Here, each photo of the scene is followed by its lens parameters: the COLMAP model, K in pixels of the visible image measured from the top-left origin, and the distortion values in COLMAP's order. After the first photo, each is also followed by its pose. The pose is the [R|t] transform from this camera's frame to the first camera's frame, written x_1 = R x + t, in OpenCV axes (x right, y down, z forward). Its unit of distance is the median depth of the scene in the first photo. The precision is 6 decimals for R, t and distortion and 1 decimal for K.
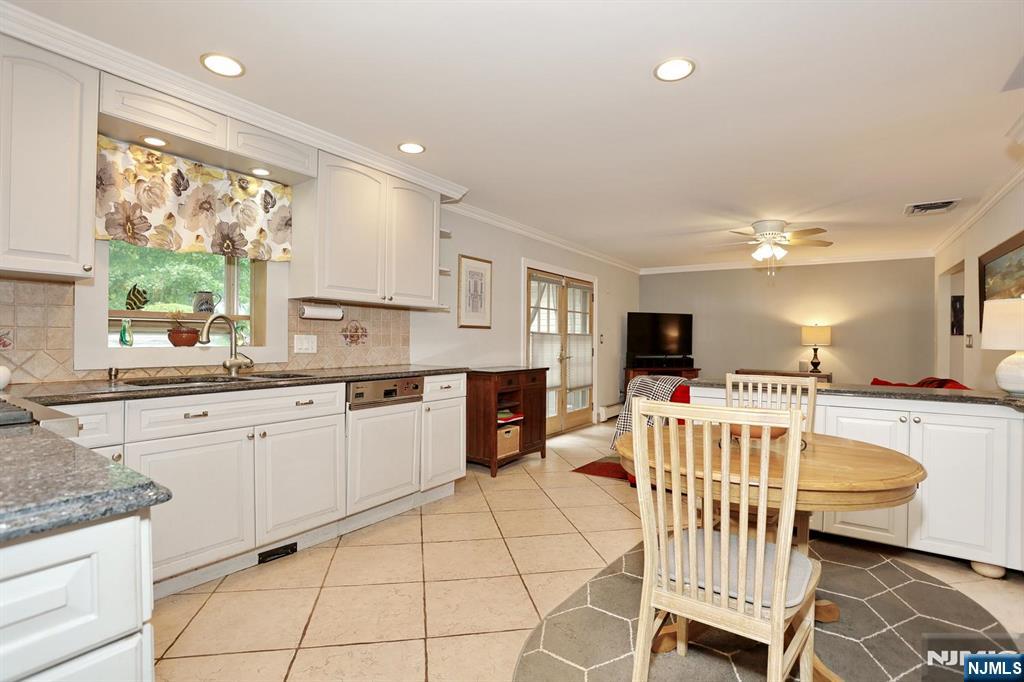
lens RADIAL K [[499.4, 0, 506.6], [0, 499.4, 339.5], [0, 0, 1]] dist [-0.077029, 0.034466]
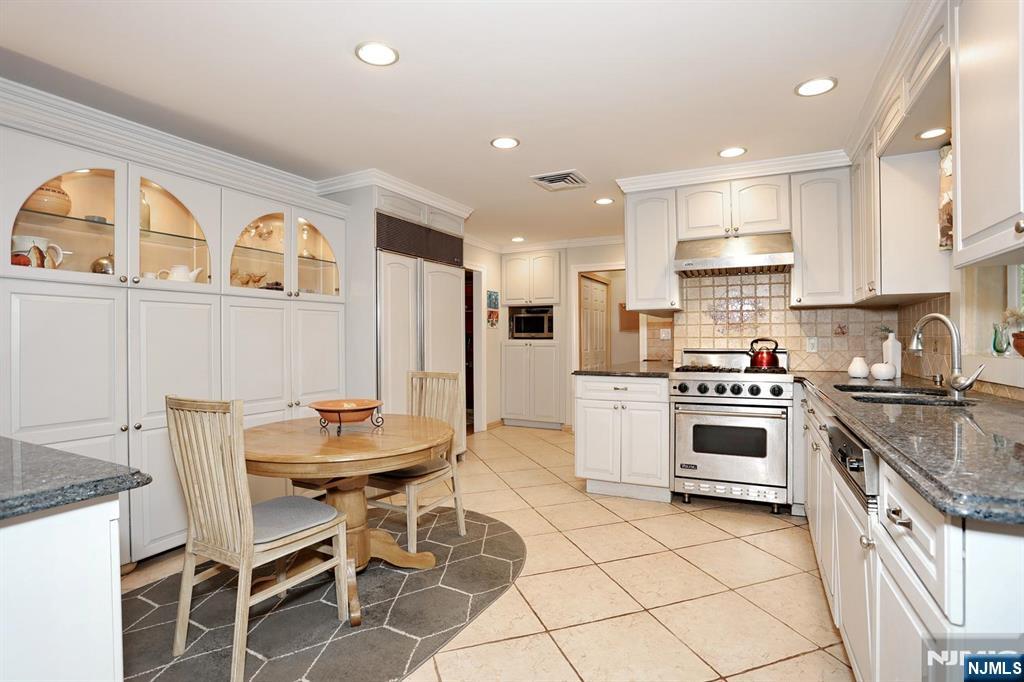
lens RADIAL K [[499.4, 0, 506.6], [0, 499.4, 339.5], [0, 0, 1]] dist [-0.077029, 0.034466]
pose [[-0.991943, -0.004166, -0.126615, 0.099335], [-0.003728, 0.999986, -0.003695, -0.003852], [0.126629, -0.003193, -0.991945, 0.902721]]
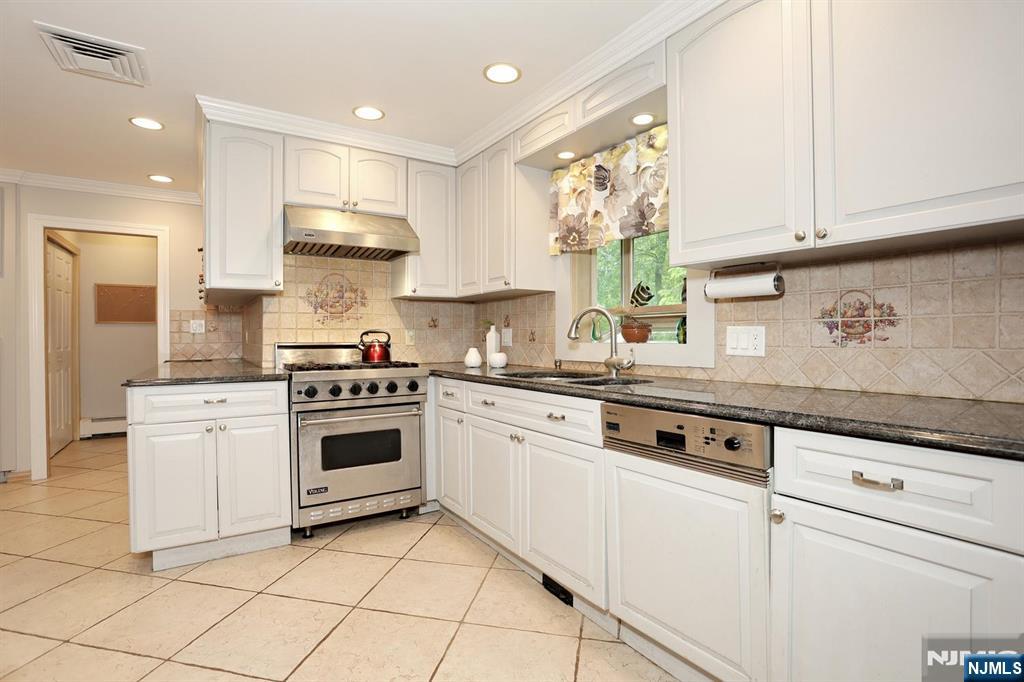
lens RADIAL K [[499.4, 0, 506.6], [0, 499.4, 339.5], [0, 0, 1]] dist [-0.077029, 0.034466]
pose [[-0.389736, -0.001632, -0.920925, 0.177453], [0.002911, 0.999991, -0.003004, 0.005672], [0.920922, -0.003851, -0.389727, 0.652800]]
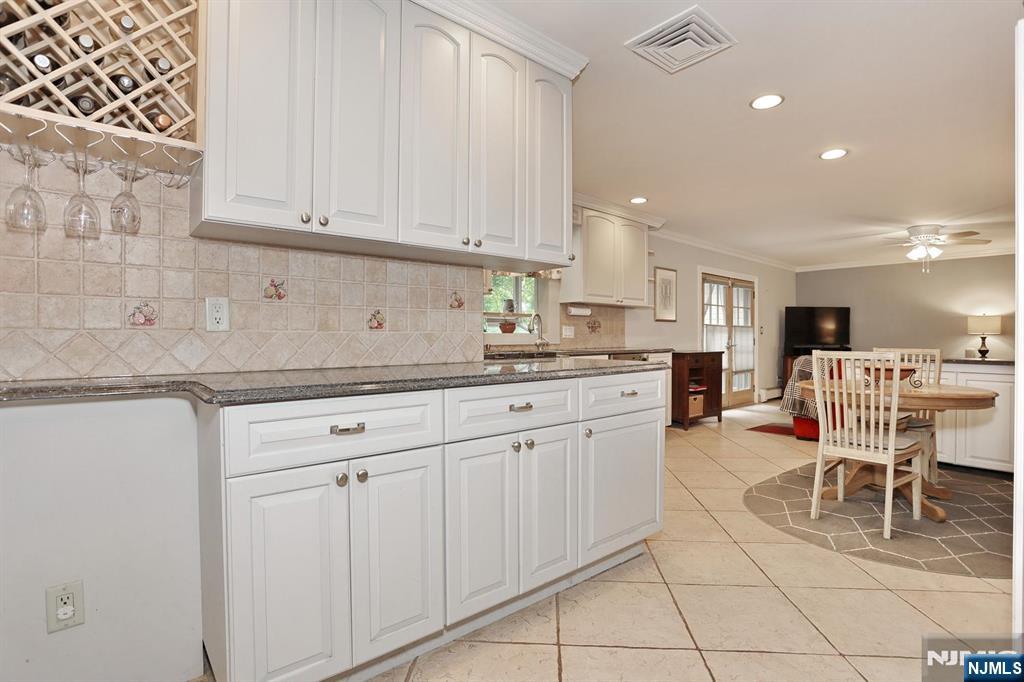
lens RADIAL K [[499.4, 0, 506.6], [0, 499.4, 339.5], [0, 0, 1]] dist [-0.077029, 0.034466]
pose [[0.966248, -0.005661, -0.257550, -0.131100], [0.007313, 0.999958, 0.005456, 0.014714], [0.257509, -0.007156, 0.966249, -0.369241]]
